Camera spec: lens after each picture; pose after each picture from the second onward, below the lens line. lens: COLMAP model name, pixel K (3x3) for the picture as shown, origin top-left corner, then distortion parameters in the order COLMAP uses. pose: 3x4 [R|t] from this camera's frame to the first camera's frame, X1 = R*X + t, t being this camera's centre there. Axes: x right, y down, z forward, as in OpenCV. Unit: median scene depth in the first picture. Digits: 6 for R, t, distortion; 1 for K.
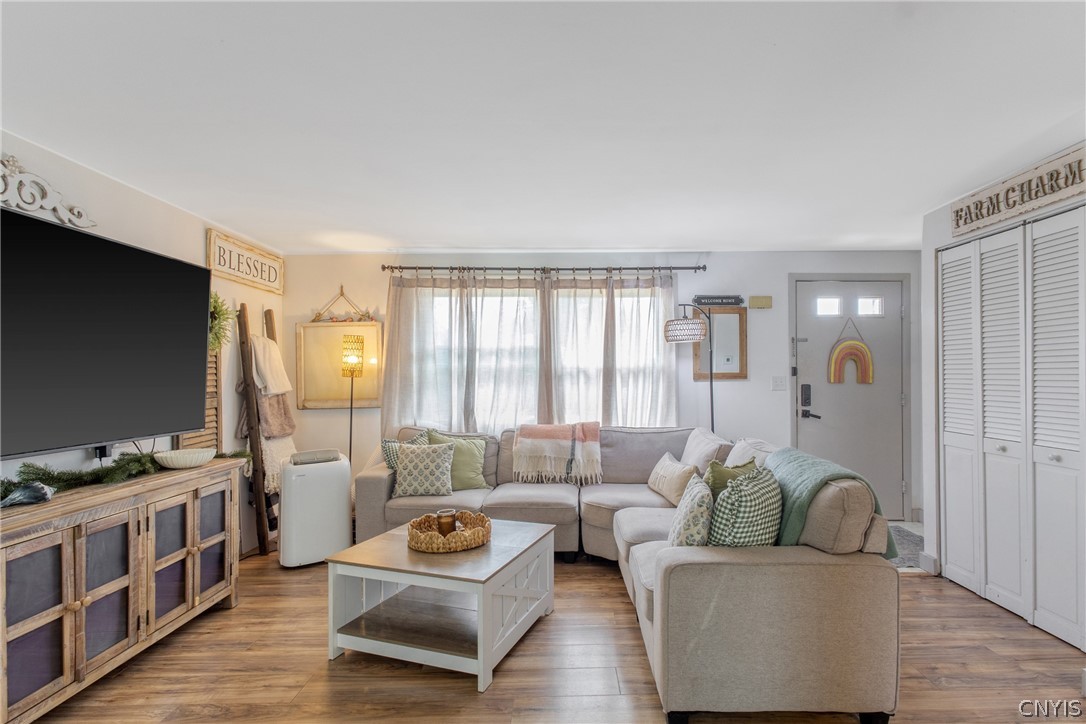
lens RADIAL K [[517.2, 0, 577.1], [0, 517.2, 371.5], [0, 0, 1]] dist [0.001613, 0.000385]
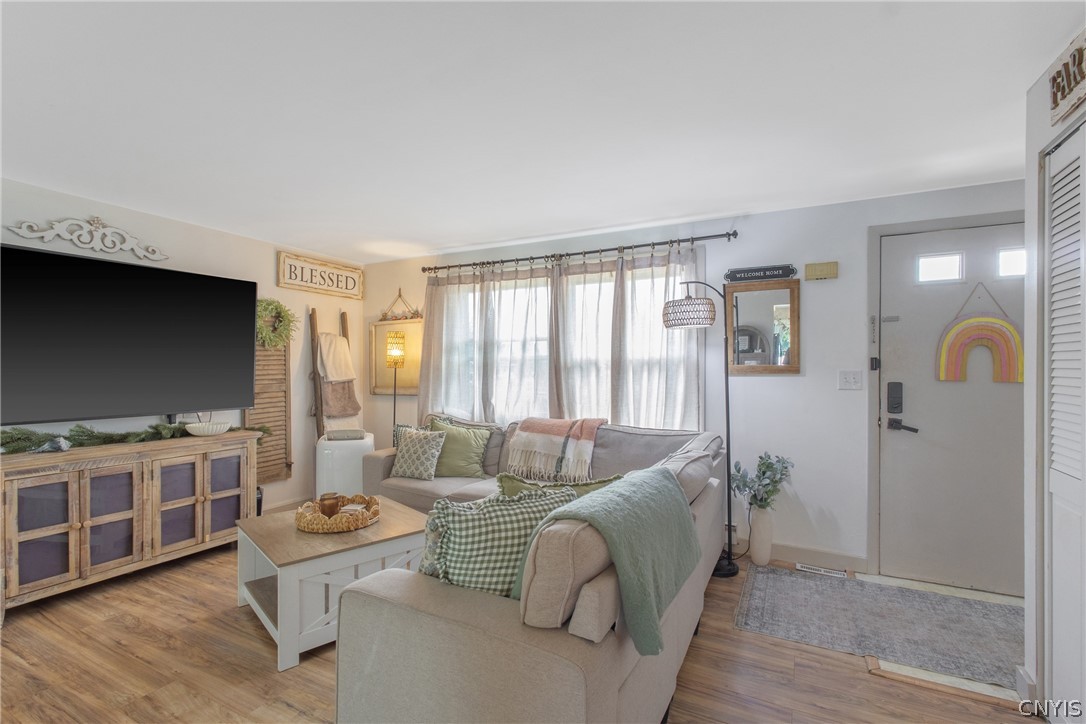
lens RADIAL K [[498.1, 0, 545.3], [0, 498.1, 367.2], [0, 0, 1]] dist [0.001839, 0.000722]
pose [[0.875789, 0.005699, -0.482661, 0.380861], [-0.002174, 0.999967, 0.007863, -0.000050], [0.482689, -0.005837, 0.875772, 0.191842]]
